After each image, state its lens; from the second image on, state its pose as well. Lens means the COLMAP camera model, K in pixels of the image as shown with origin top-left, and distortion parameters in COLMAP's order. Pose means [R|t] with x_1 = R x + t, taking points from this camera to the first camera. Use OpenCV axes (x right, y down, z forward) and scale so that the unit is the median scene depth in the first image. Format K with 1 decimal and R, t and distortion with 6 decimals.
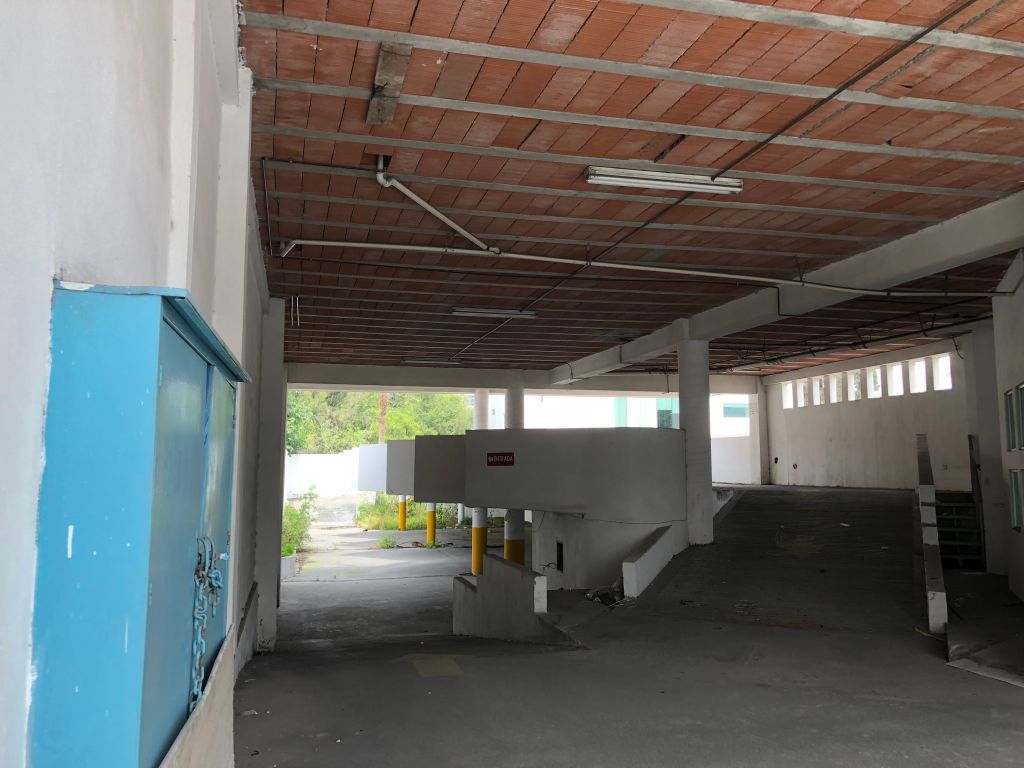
lens RADIAL K [[830.0, 0, 512.9], [0, 830.0, 381.8], [0, 0, 1]] dist [0.036031, -0.016908]
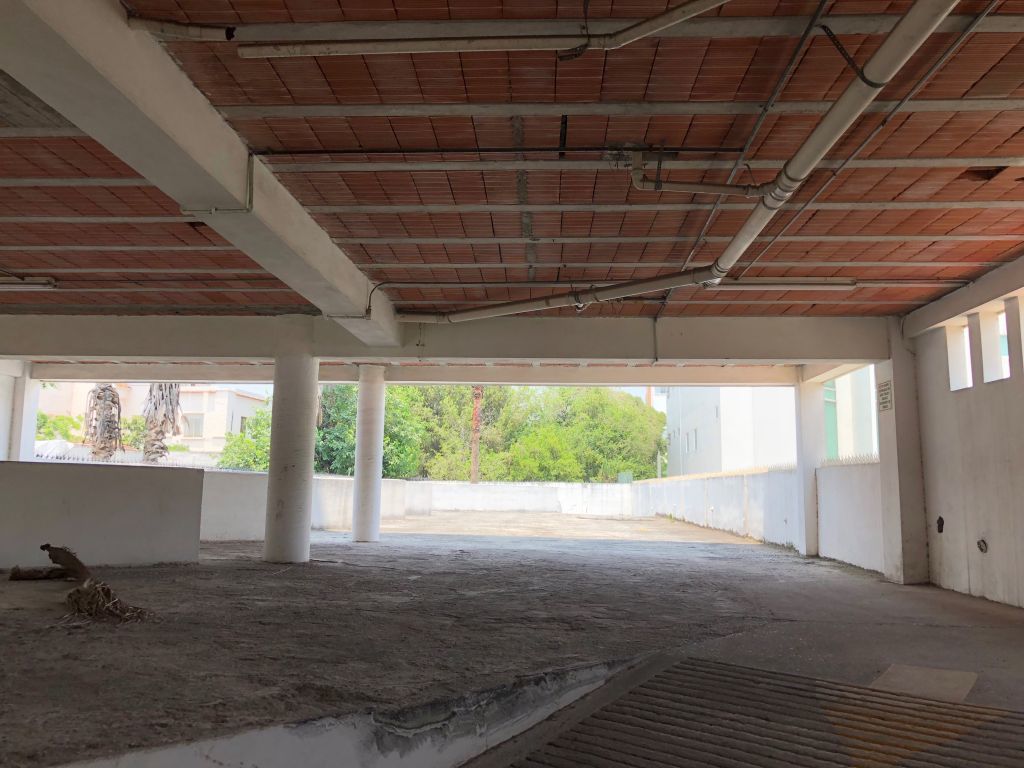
lens RADIAL K [[830.0, 0, 509.5], [0, 830.0, 382.9], [0, 0, 1]] dist [0.036031, -0.016908]
pose [[0.954929, -0.019430, -0.296199, 0.238571], [0.011002, 0.999487, -0.030094, 0.036779], [0.296631, 0.025479, 0.954652, 0.557020]]
